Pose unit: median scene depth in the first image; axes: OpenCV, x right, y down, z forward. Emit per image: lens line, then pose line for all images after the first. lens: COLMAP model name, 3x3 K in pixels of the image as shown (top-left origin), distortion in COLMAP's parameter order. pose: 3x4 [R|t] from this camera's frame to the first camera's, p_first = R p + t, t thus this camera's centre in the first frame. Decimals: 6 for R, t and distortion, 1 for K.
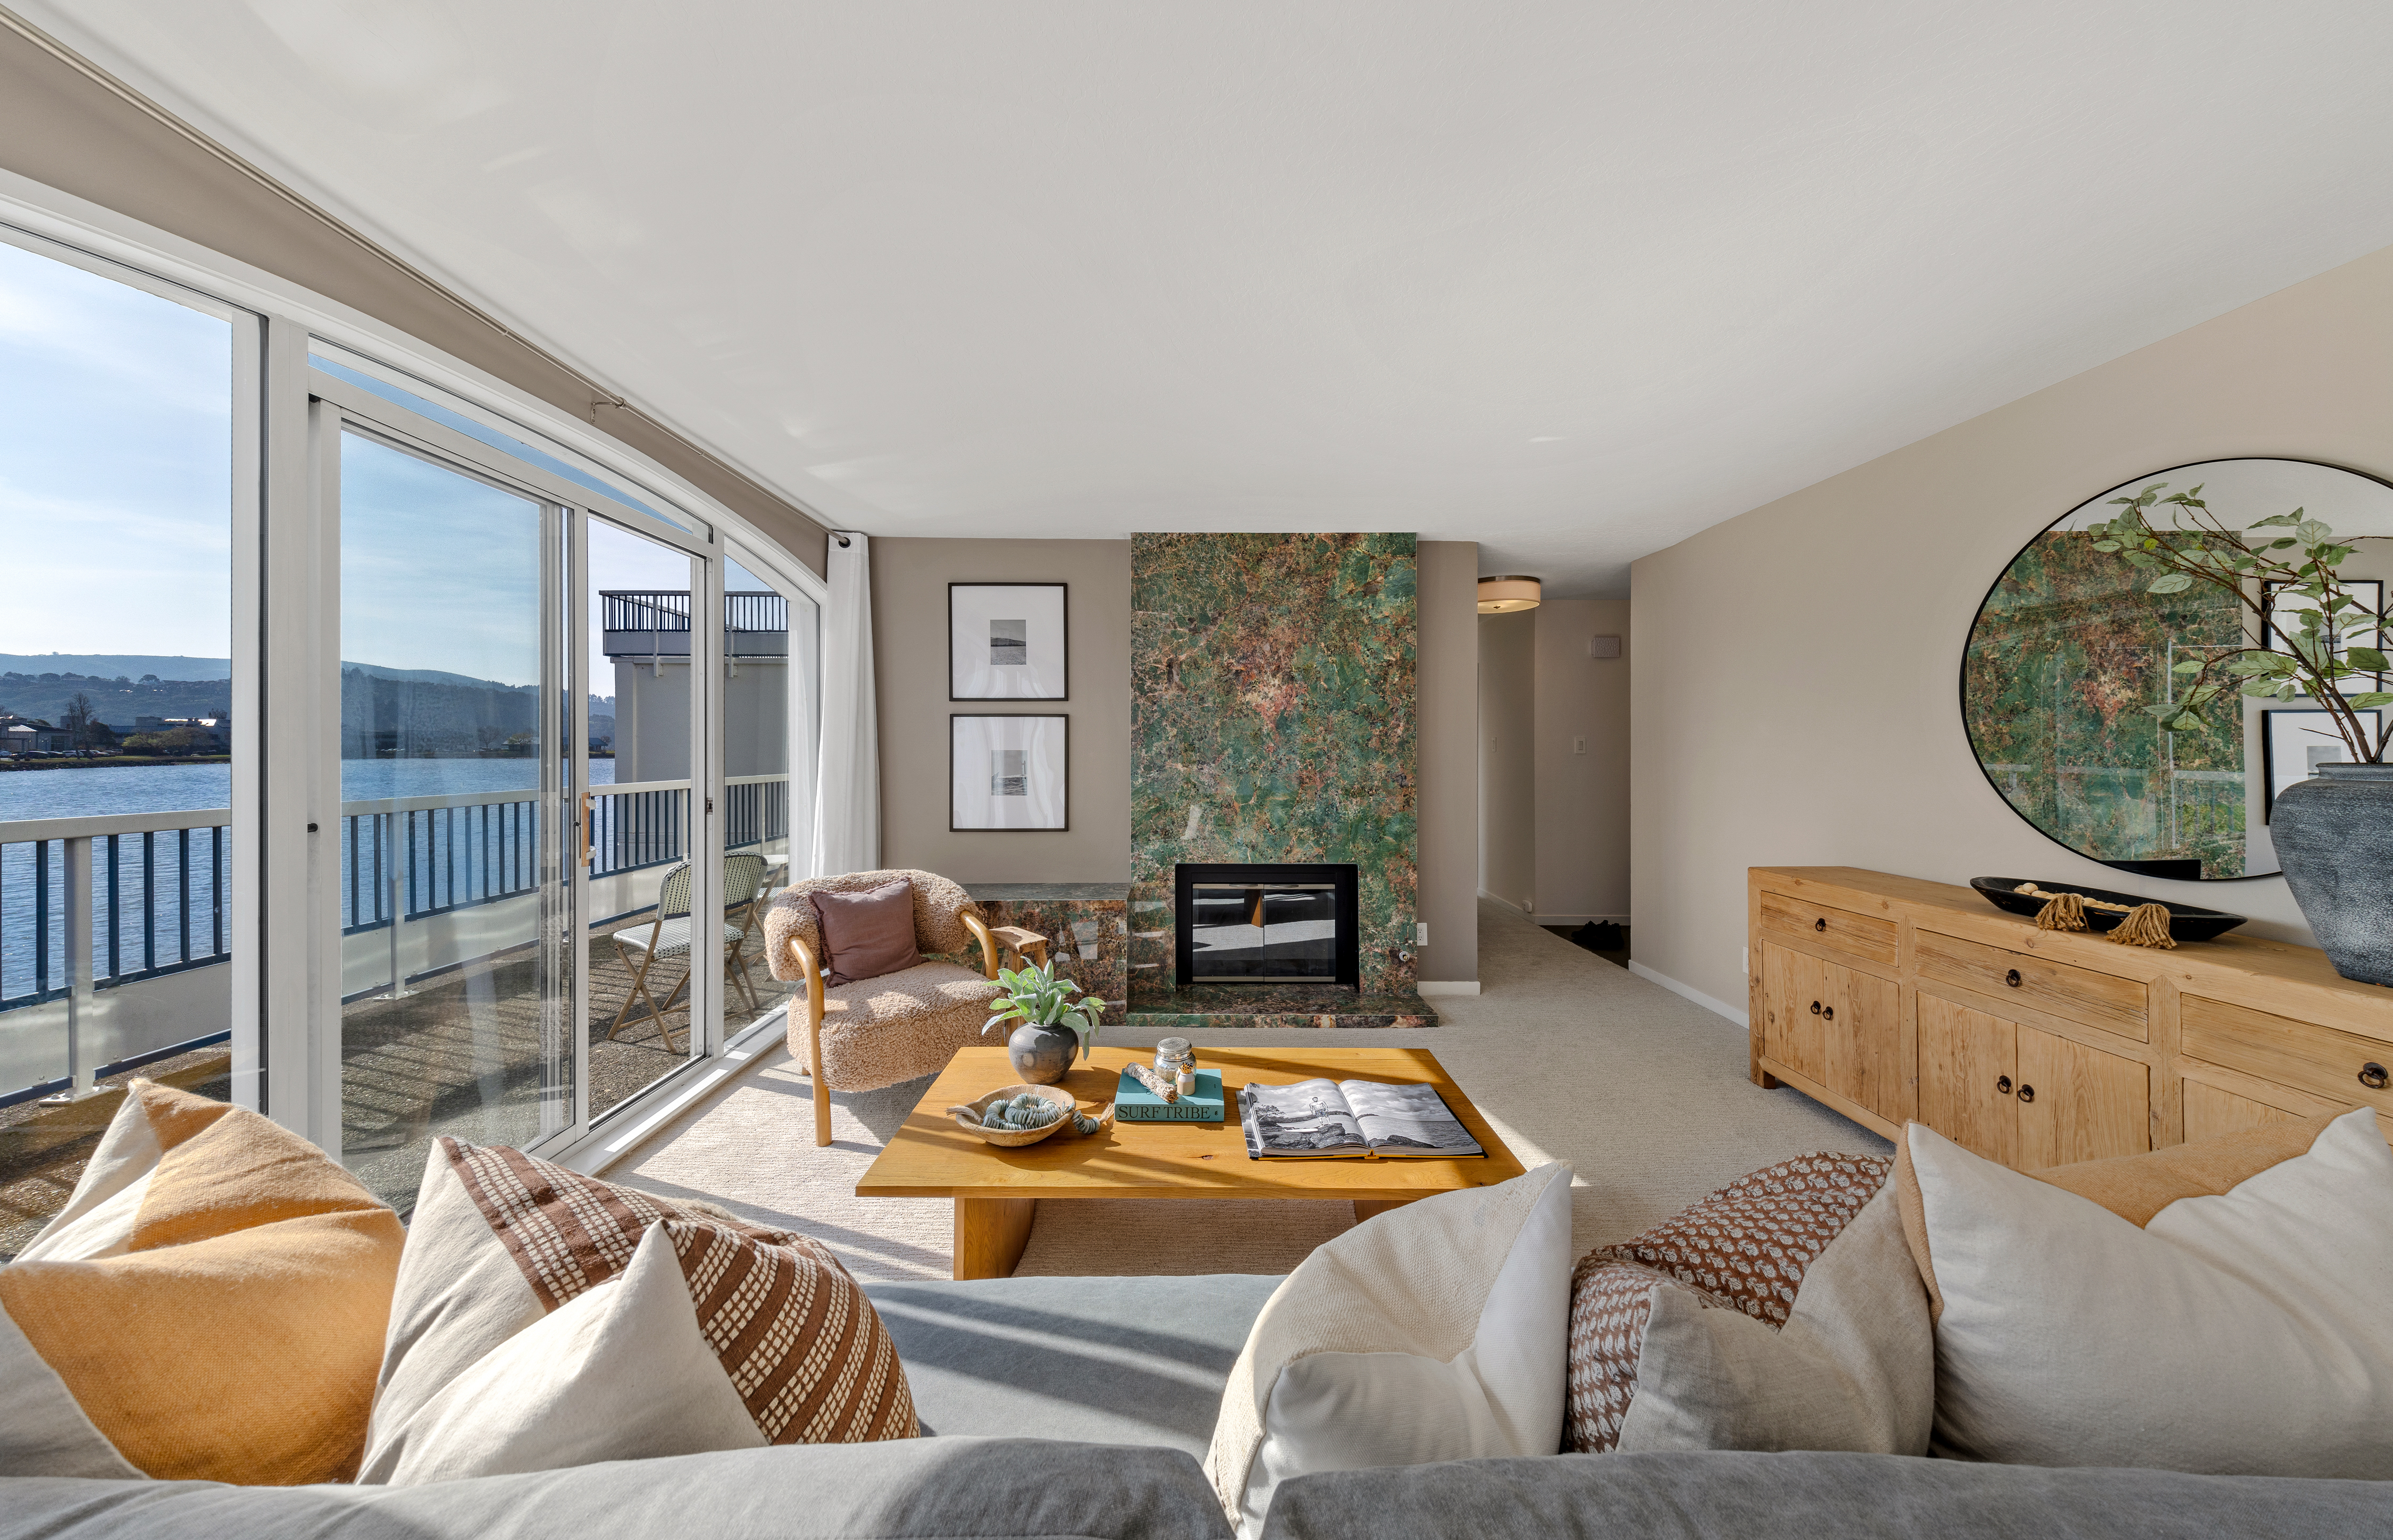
lens RADIAL K [[747.1, 0, 1170.9], [0, 747.1, 748.4], [0, 0, 1]] dist [0.009820, -0.000651]
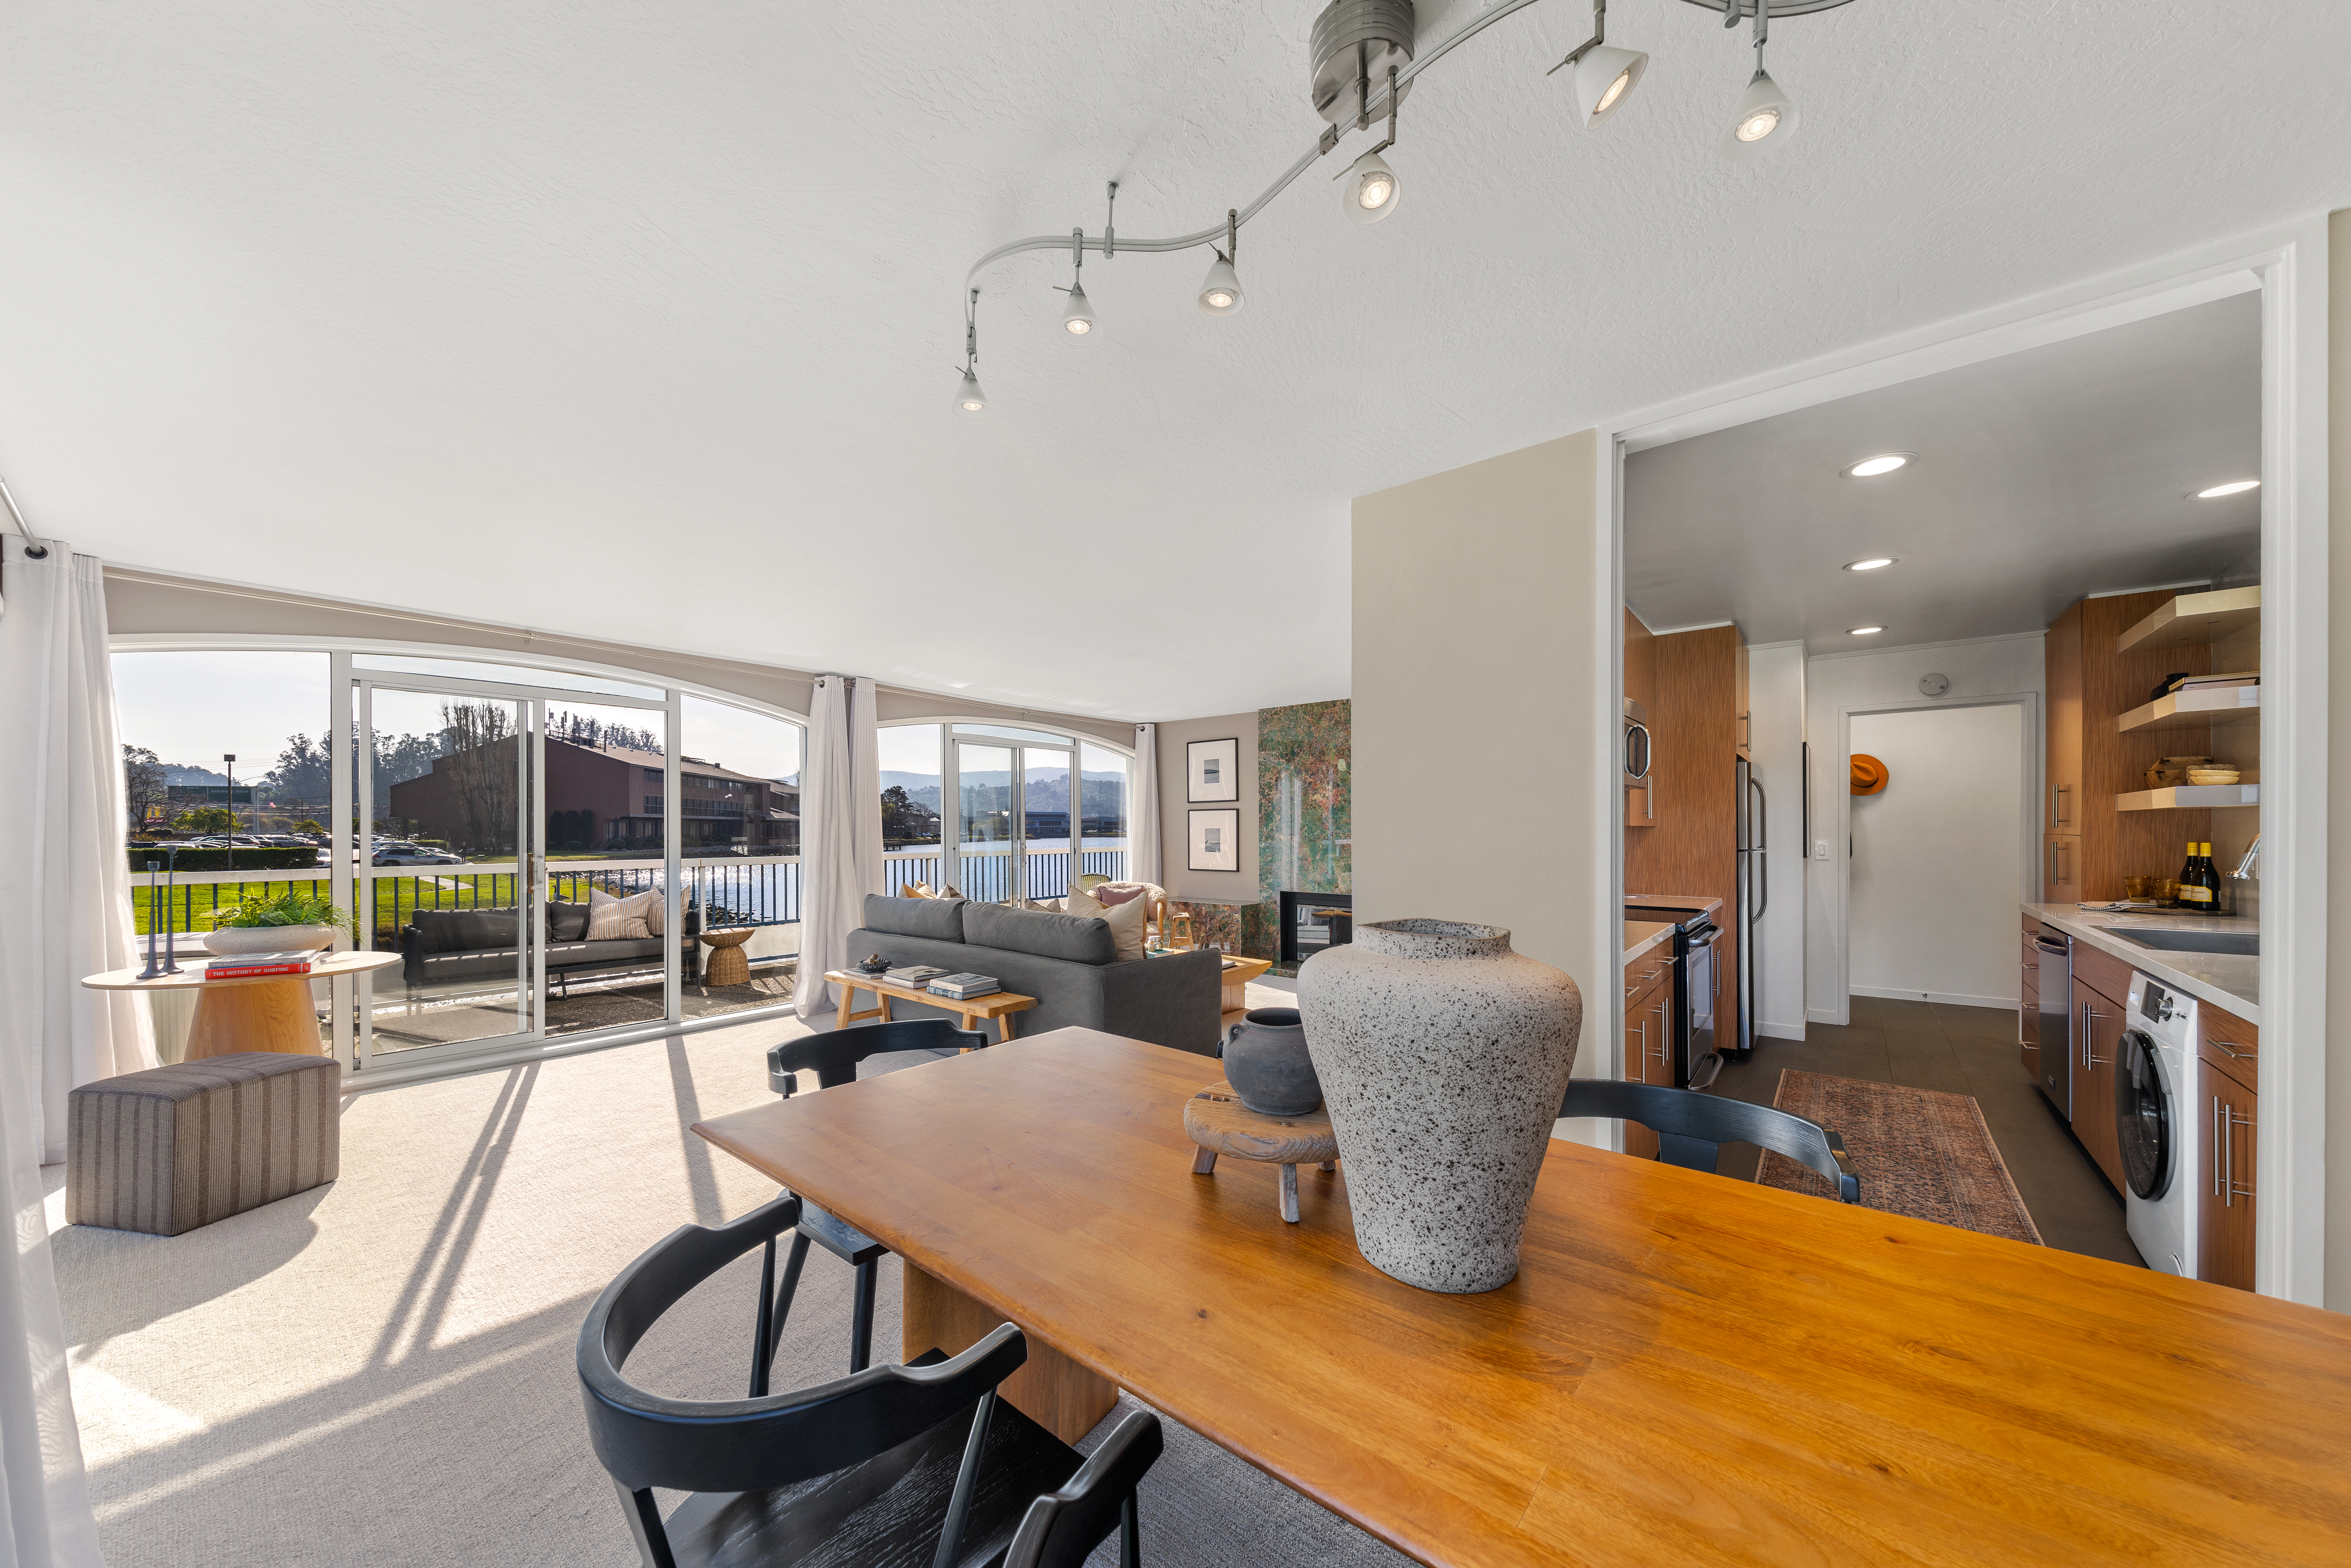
lens RADIAL K [[798.2, 0, 1195.5], [0, 798.2, 831.4], [0, 0, 1]] dist [-0.005802, -0.000187]
pose [[0.782463, -0.002423, -0.622693, 1.039295], [0.004146, 0.999991, 0.001319, 0.007900], [0.622684, -0.003614, 0.782465, -0.624147]]
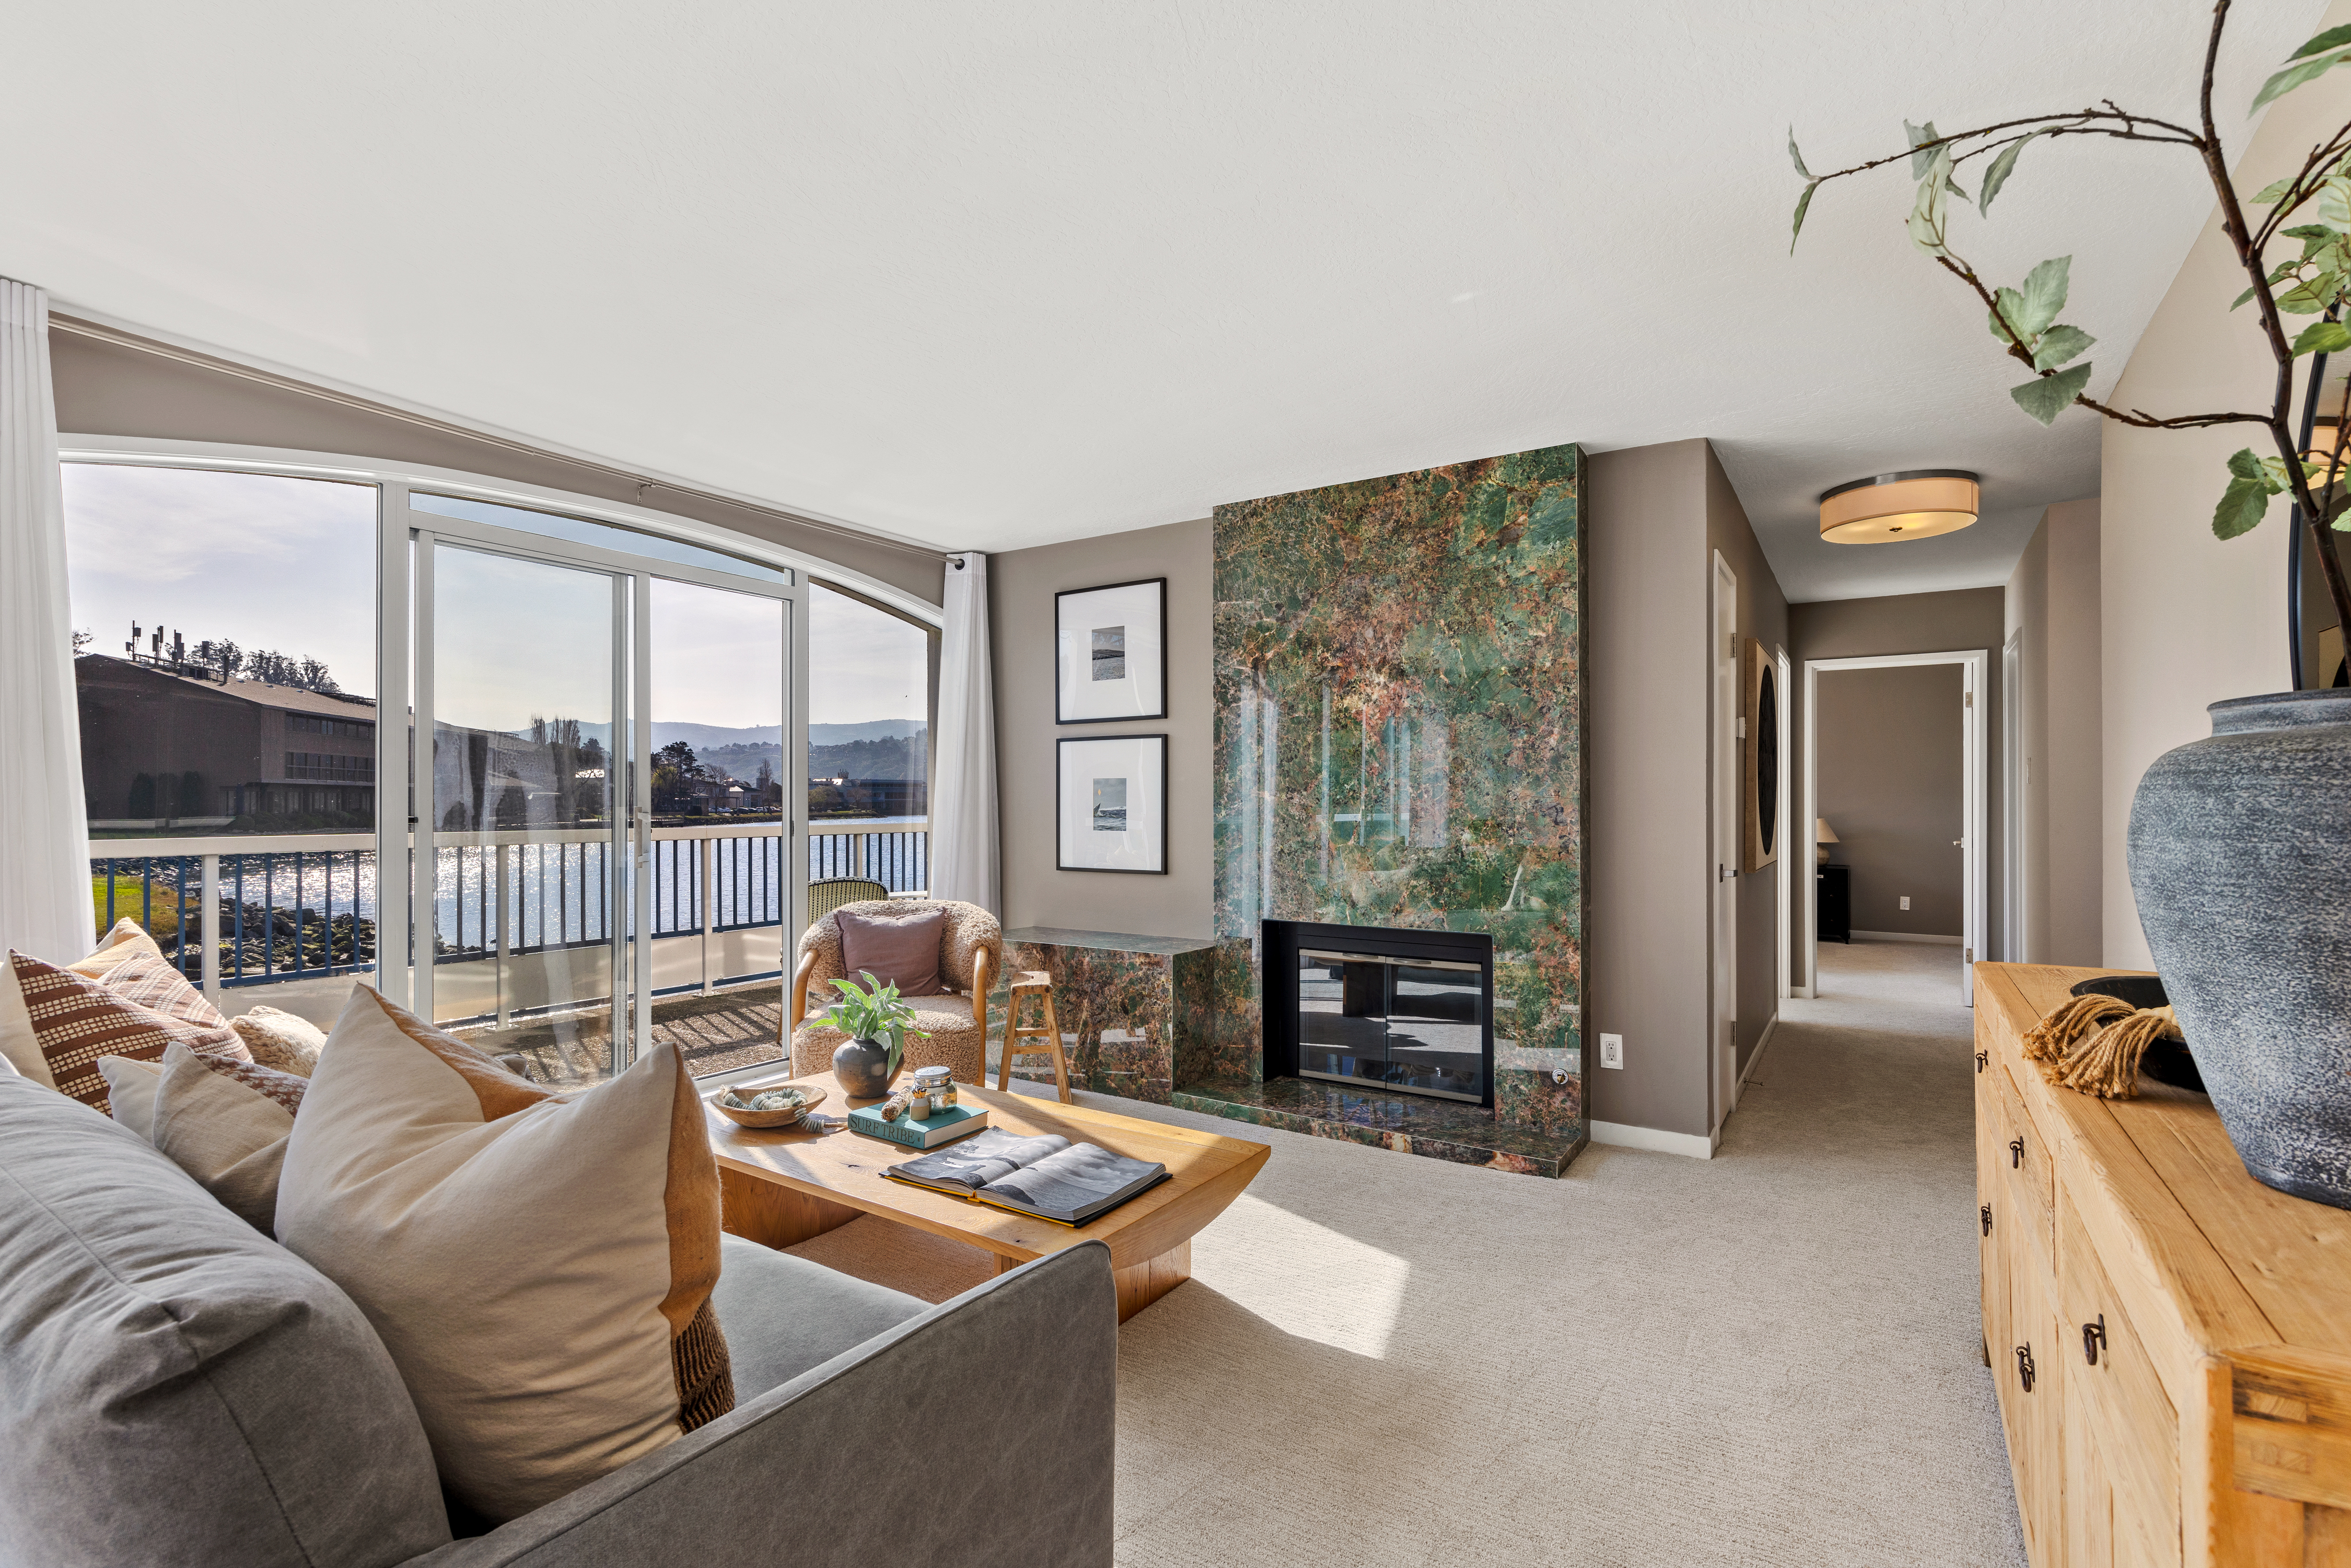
lens RADIAL K [[1043.5, 0, 1212.5], [0, 1043.5, 797.6], [0, 0, 1]] dist [0.006120, 0.002612]
pose [[0.844021, -0.004918, -0.536287, 0.550155], [0.000887, 0.999969, -0.007775, 0.035417], [0.536309, 0.006087, 0.844000, 0.045021]]
